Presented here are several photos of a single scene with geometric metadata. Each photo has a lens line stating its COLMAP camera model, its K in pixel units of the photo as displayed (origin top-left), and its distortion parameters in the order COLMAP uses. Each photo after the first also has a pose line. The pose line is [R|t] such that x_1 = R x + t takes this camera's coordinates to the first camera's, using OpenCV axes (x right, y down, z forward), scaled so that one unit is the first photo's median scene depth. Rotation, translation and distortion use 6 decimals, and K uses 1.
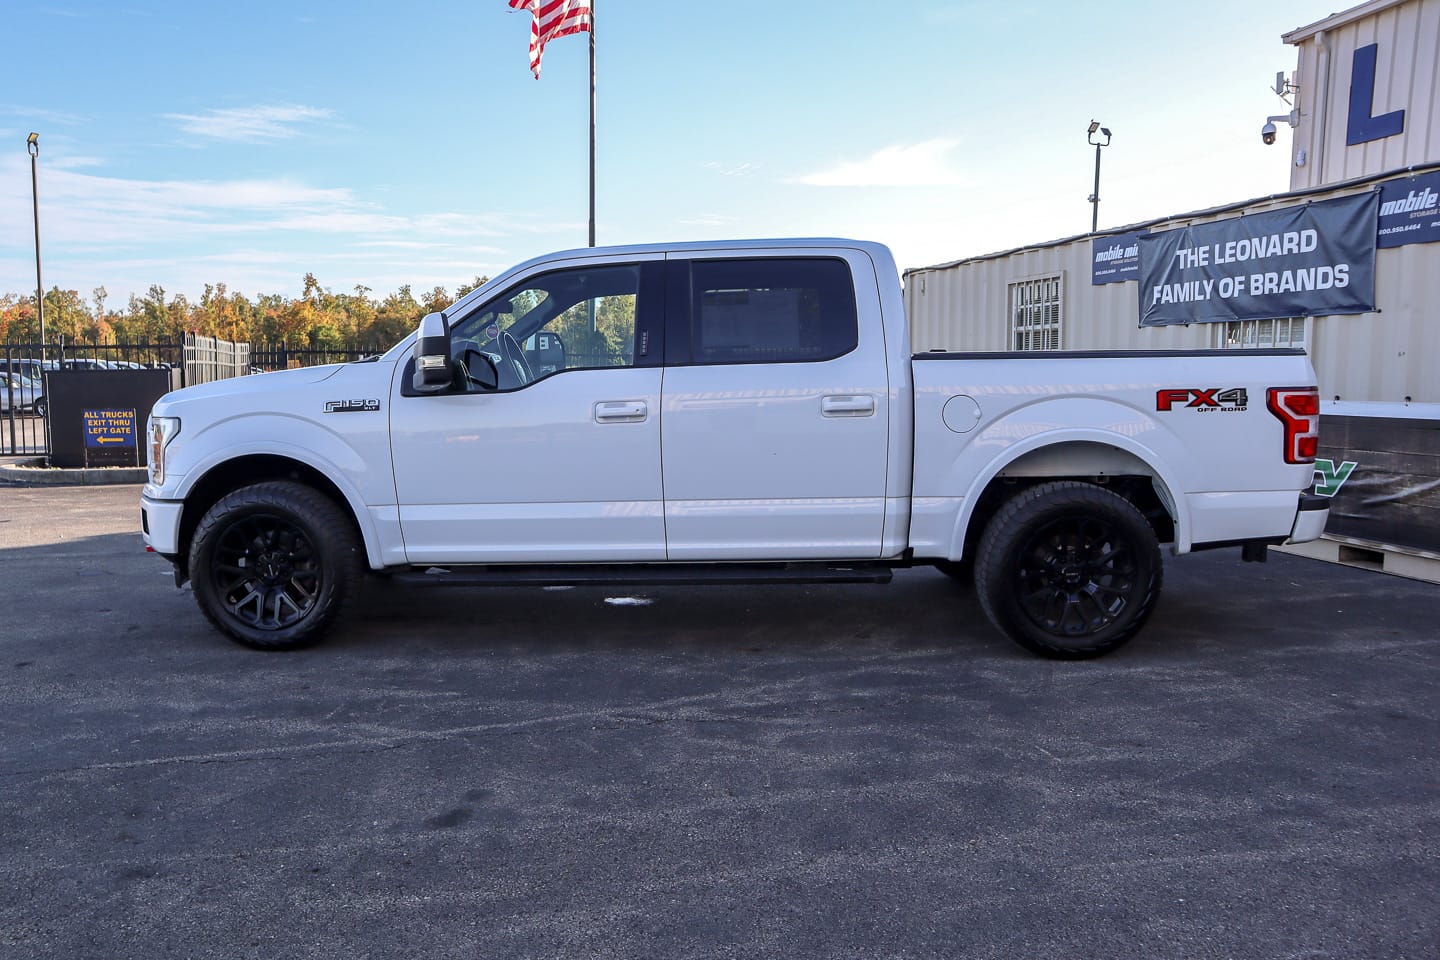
lens RADIAL K [[1086.3, 0, 673.3], [0, 1086.3, 547.3], [0, 0, 1]] dist [-0.124602, 0.084472]
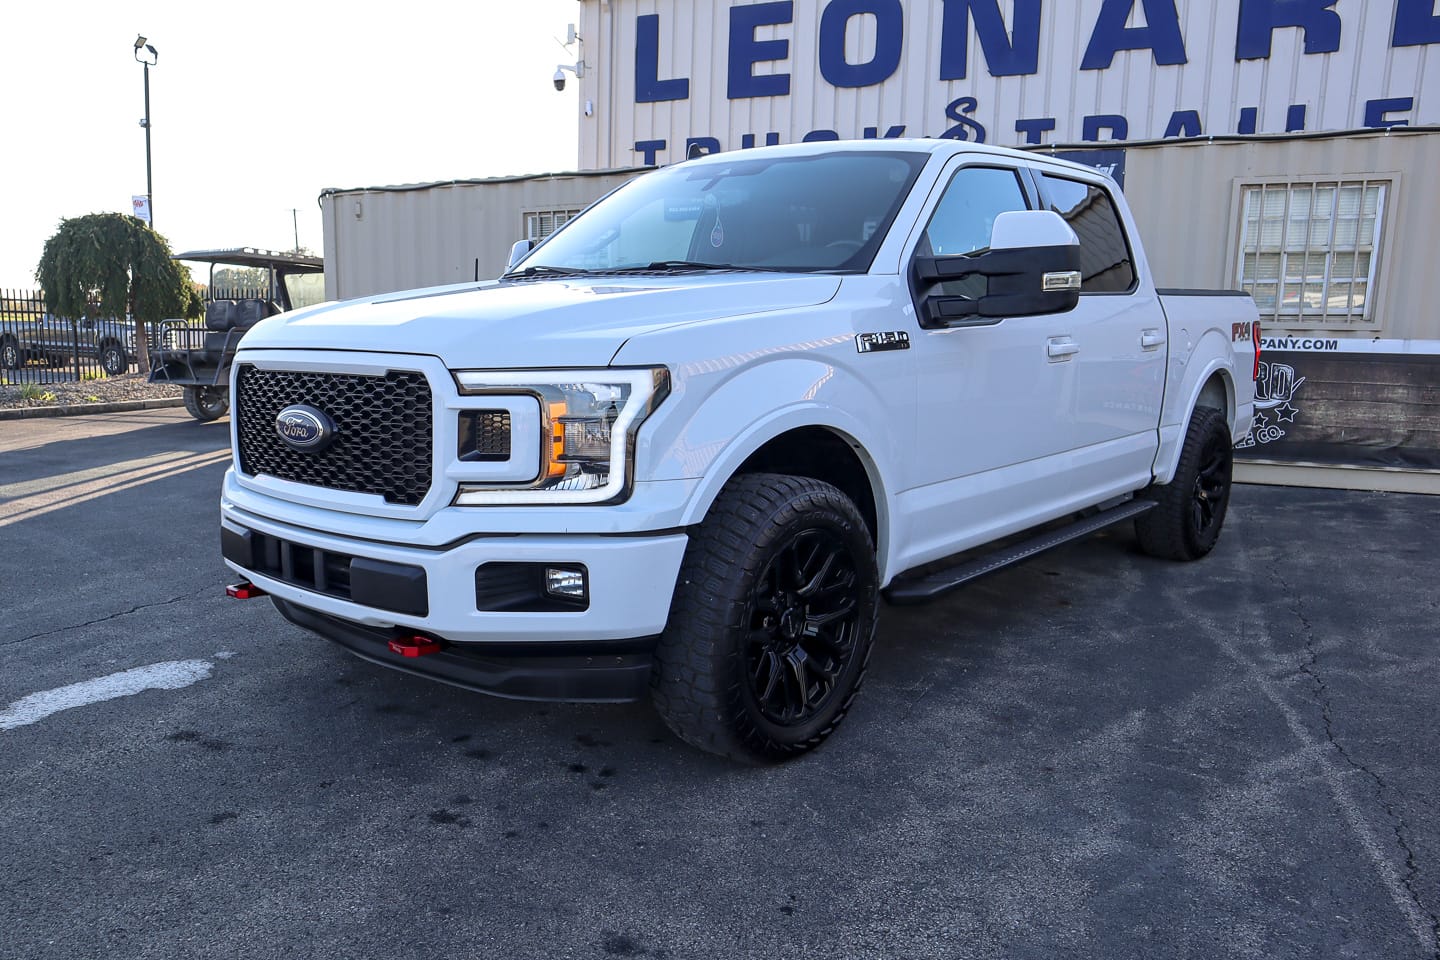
lens RADIAL K [[1145.6, 0, 623.4], [0, 1145.6, 553.5], [0, 0, 1]] dist [-0.123781, 0.087919]
pose [[0.642572, -0.154369, 0.750514, -0.650792], [0.120764, 0.987657, 0.099750, -0.065995], [-0.756649, 0.026539, 0.653283, 0.472100]]
